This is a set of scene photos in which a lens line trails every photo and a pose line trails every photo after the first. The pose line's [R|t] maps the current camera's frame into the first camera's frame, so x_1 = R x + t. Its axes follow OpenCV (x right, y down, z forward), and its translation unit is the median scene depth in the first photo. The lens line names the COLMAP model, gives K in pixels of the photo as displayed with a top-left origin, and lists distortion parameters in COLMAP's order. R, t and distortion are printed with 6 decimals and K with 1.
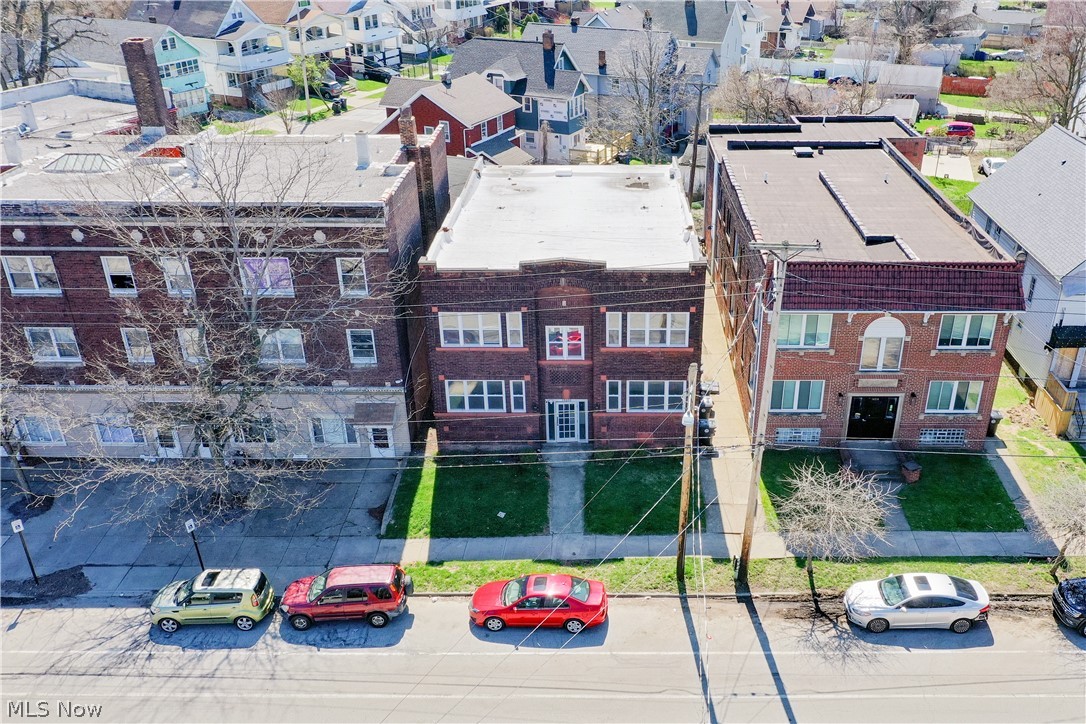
lens RADIAL K [[974.3, 0, 611.4], [0, 974.3, 411.8], [0, 0, 1]] dist [-0.001818, 0.001058]
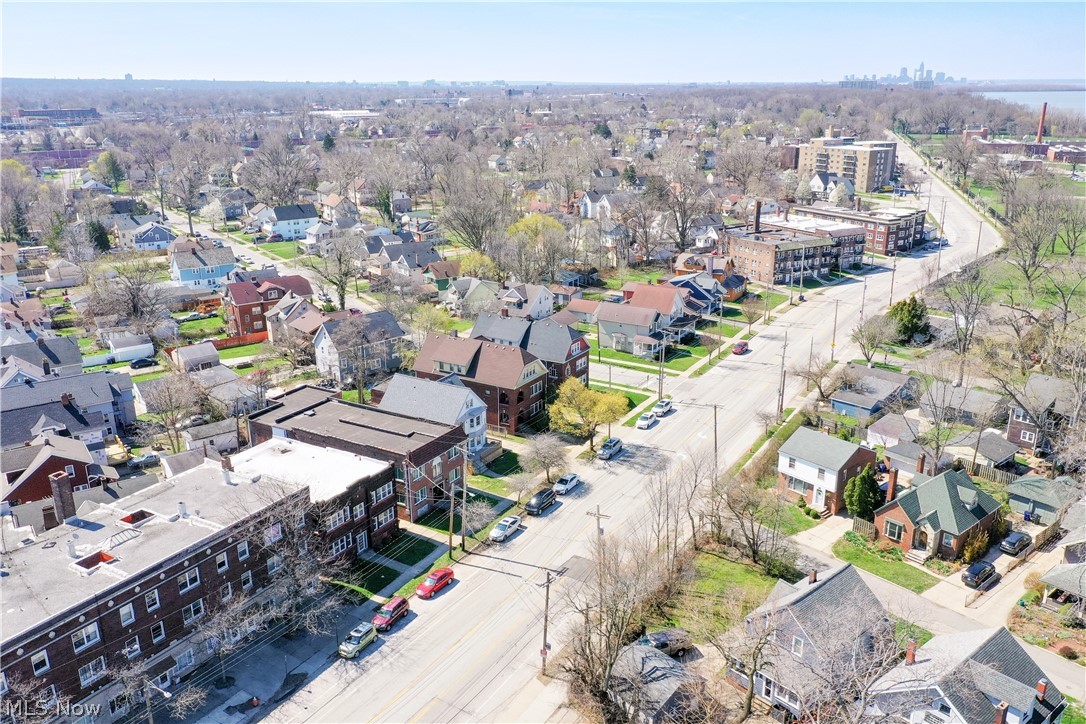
lens RADIAL K [[861.7, 0, 543.0], [0, 861.7, 362.0], [0, 0, 1]] dist [-0.001801, 0.006123]
pose [[0.514940, -0.266779, 0.814657, -1.576502], [0.422154, 0.906032, 0.029860, -0.296869], [-0.746071, 0.328534, 0.579174, -0.827058]]
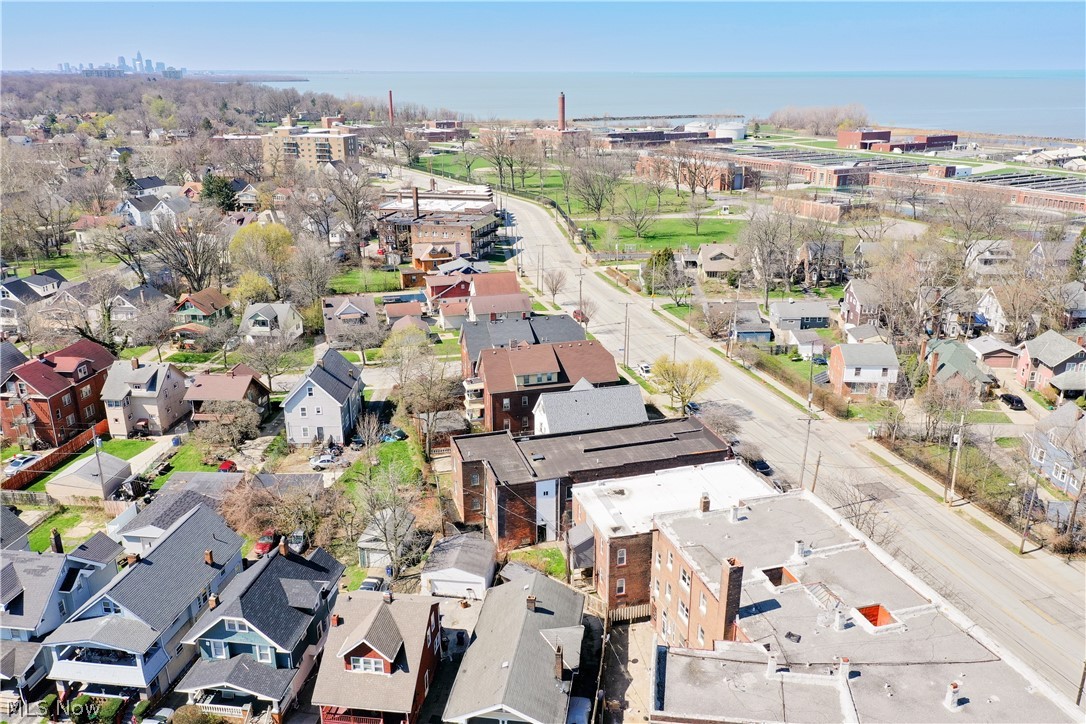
lens RADIAL K [[861.7, 0, 543.0], [0, 861.7, 362.0], [0, 0, 1]] dist [-0.001801, 0.006123]
pose [[-0.273447, -0.307575, 0.911386, -1.817740], [0.465189, 0.787036, 0.405182, -1.553161], [-0.841918, 0.534763, -0.072132, 1.451458]]
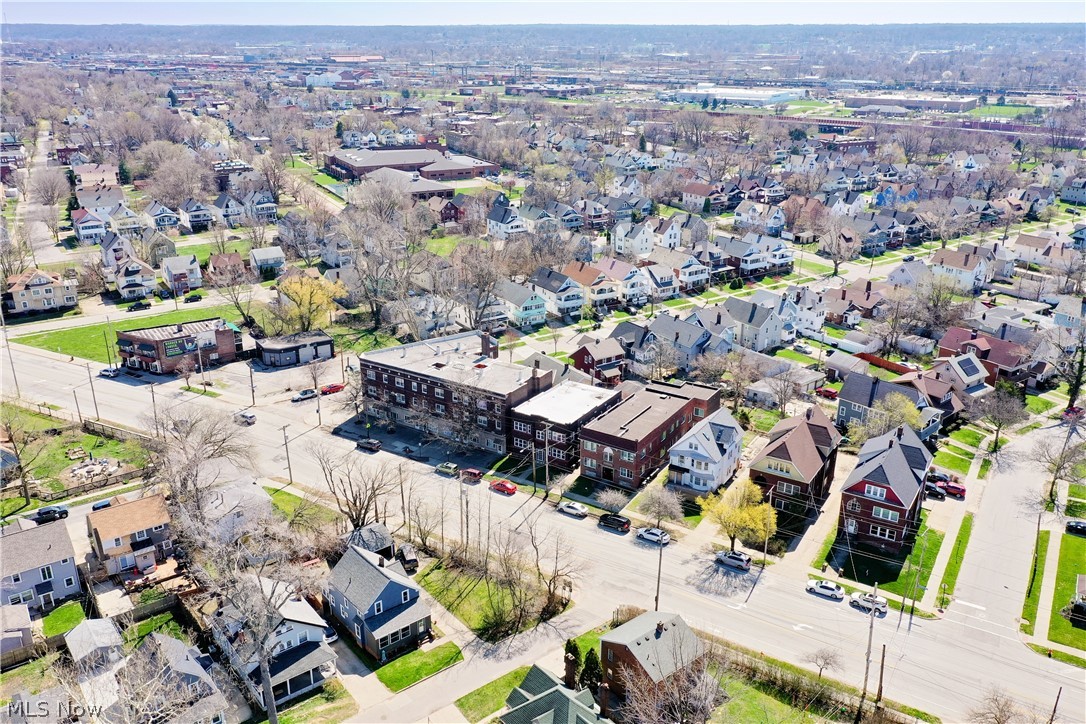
lens RADIAL K [[877.2, 0, 543.0], [0, 877.2, 362.0], [0, 0, 1]] dist [0.002974, 0.003564]
pose [[0.847272, 0.188222, -0.496691, 1.753680], [-0.260063, 0.962360, -0.078937, -0.080726], [0.463138, 0.196052, 0.864330, -2.254265]]
